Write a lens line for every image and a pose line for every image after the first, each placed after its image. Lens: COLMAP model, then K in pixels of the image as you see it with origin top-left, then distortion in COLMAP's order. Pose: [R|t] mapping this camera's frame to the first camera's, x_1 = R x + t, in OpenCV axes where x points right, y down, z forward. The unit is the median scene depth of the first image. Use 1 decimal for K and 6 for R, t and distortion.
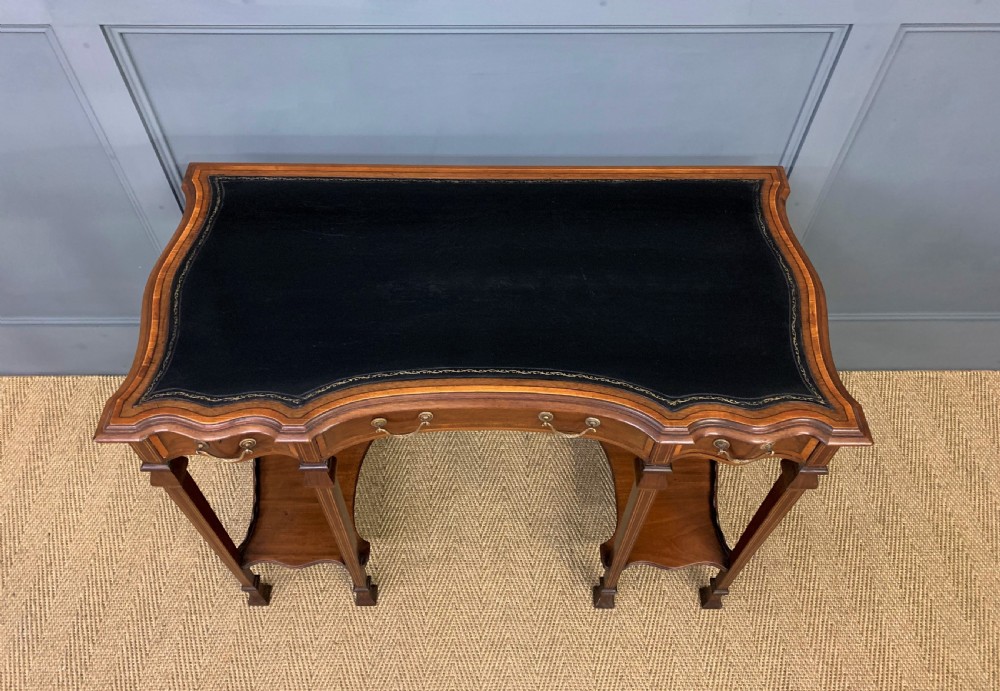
lens RADIAL K [[774.5, 0, 492.4], [0, 774.5, 339.0], [0, 0, 1]] dist [0.009763, 0.005386]
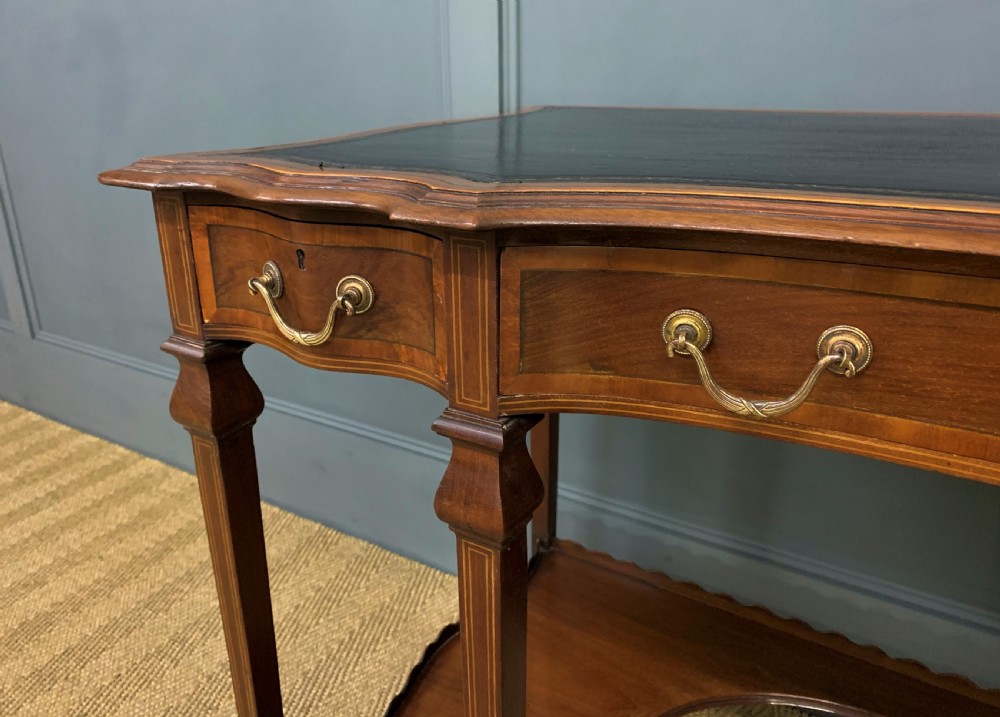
lens RADIAL K [[805.5, 0, 477.4], [0, 805.5, 322.5], [0, 0, 1]] dist [0.002944, 0.002240]
pose [[0.831863, 0.154173, -0.533136, -0.026870], [-0.429024, 0.788029, -0.441531, 0.203470], [0.352055, 0.596021, 0.721676, 0.495590]]
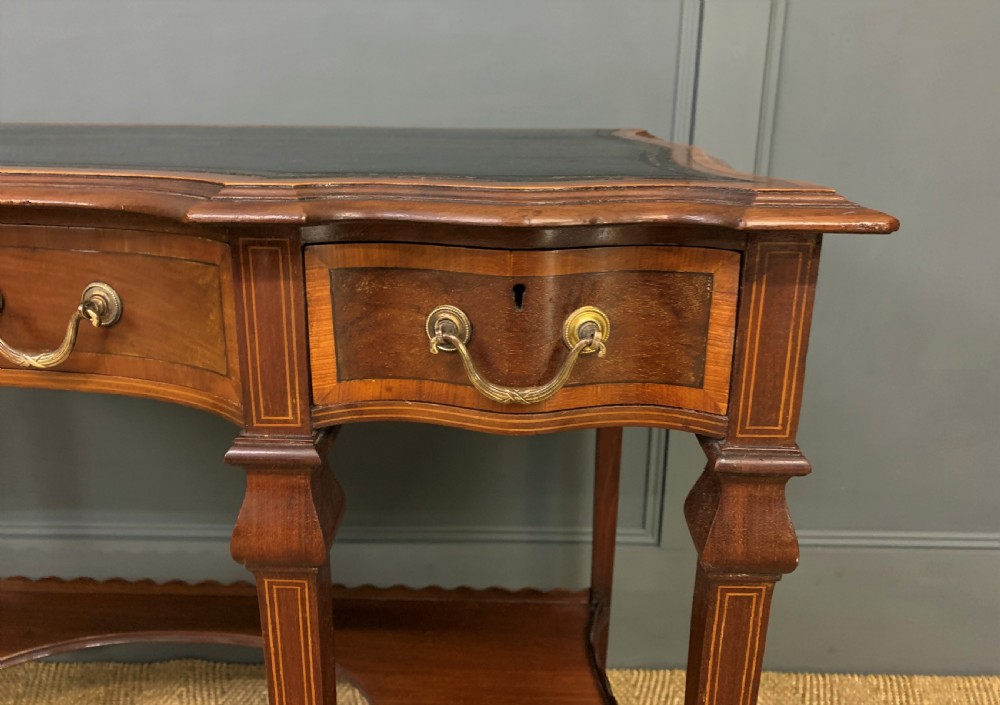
lens RADIAL K [[777.7, 0, 495.1], [0, 777.7, 320.0], [0, 0, 1]] dist [0.005182, 0.001815]
pose [[0.999765, 0.007549, -0.020332, 0.218500], [-0.018328, 0.795306, -0.605932, 0.224884], [0.011596, 0.606162, 0.795257, 0.500476]]
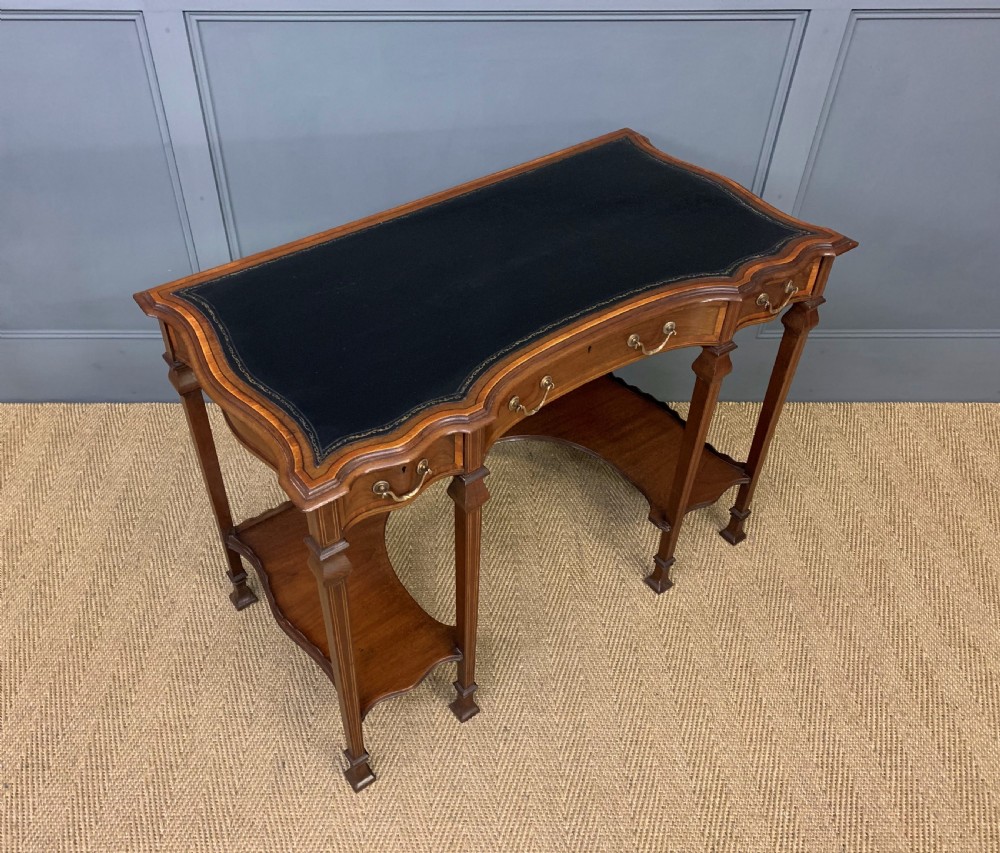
lens RADIAL K [[890.9, 0, 450.8], [0, 890.9, 412.0], [0, 0, 1]] dist [0.010676, -0.001072]
pose [[0.999921, 0.001576, -0.012448, -0.052496], [-0.004133, 0.978102, -0.208085, 0.366592], [0.011847, 0.208120, 0.978032, -0.164161]]
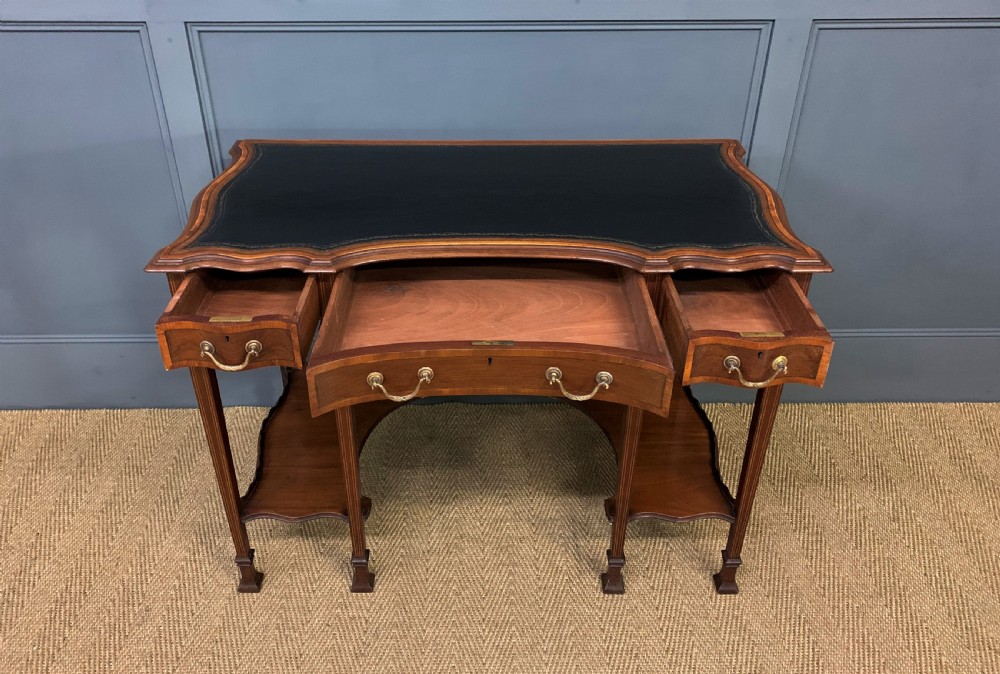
lens RADIAL K [[821.3, 0, 483.6], [0, 821.3, 312.8], [0, 0, 1]] dist [0.006599, 0.008537]
pose [[0.999970, -0.007140, -0.002929, -0.009331], [0.005556, 0.929495, -0.368792, 0.404330], [0.005356, 0.368765, 0.929507, -0.057951]]
